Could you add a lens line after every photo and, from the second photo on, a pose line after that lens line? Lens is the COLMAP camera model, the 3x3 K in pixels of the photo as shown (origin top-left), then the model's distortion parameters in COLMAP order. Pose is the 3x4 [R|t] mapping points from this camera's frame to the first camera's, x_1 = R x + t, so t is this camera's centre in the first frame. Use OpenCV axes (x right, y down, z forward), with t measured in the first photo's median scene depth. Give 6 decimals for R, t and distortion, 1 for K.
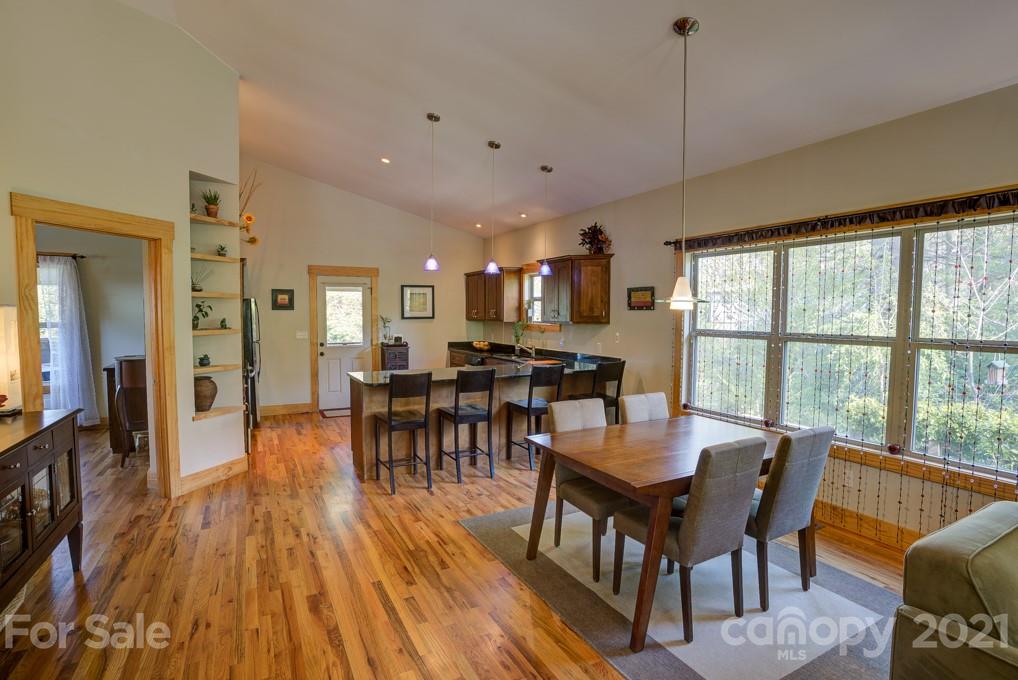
lens RADIAL K [[499.8, 0, 509.1], [0, 499.8, 342.4], [0, 0, 1]] dist [-0.082964, 0.035806]
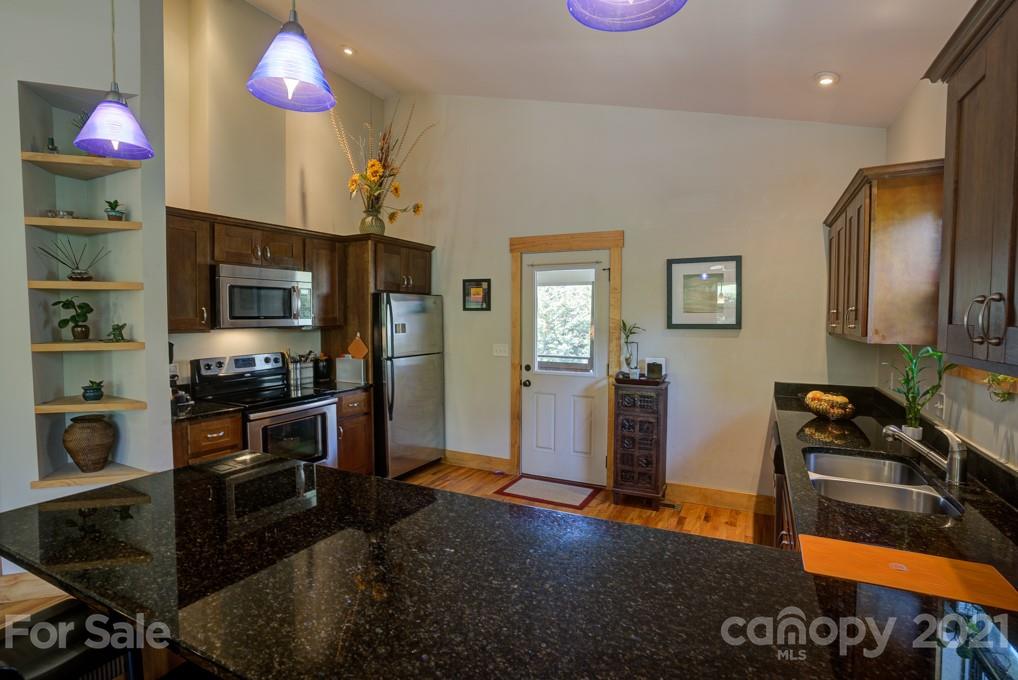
lens RADIAL K [[499.8, 0, 509.1], [0, 499.8, 342.4], [0, 0, 1]] dist [-0.082964, 0.035806]
pose [[0.581497, 0.040964, -0.812517, 0.101664], [-0.049258, 0.998672, 0.015097, -0.034072], [0.812056, 0.031244, 0.582743, 0.614589]]
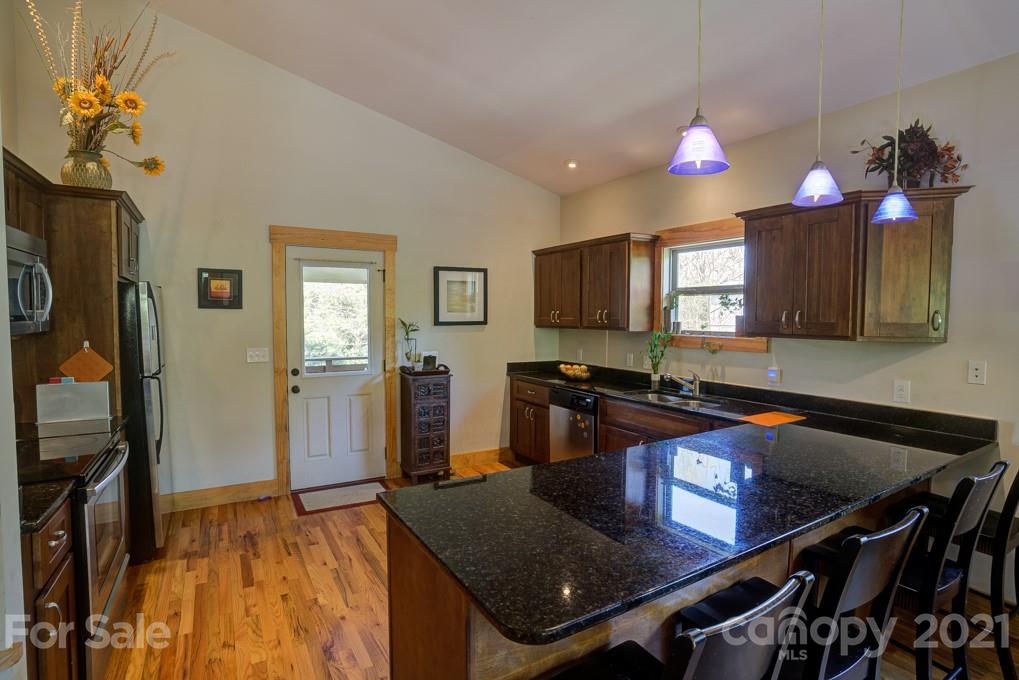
lens RADIAL K [[500.3, 0, 509.6], [0, 500.3, 342.4], [0, 0, 1]] dist [-0.082964, 0.035806]
pose [[0.998598, -0.000643, 0.052924, -0.168214], [0.000831, 0.999993, -0.003526, -0.026066], [-0.052922, 0.003565, 0.998592, 0.435830]]
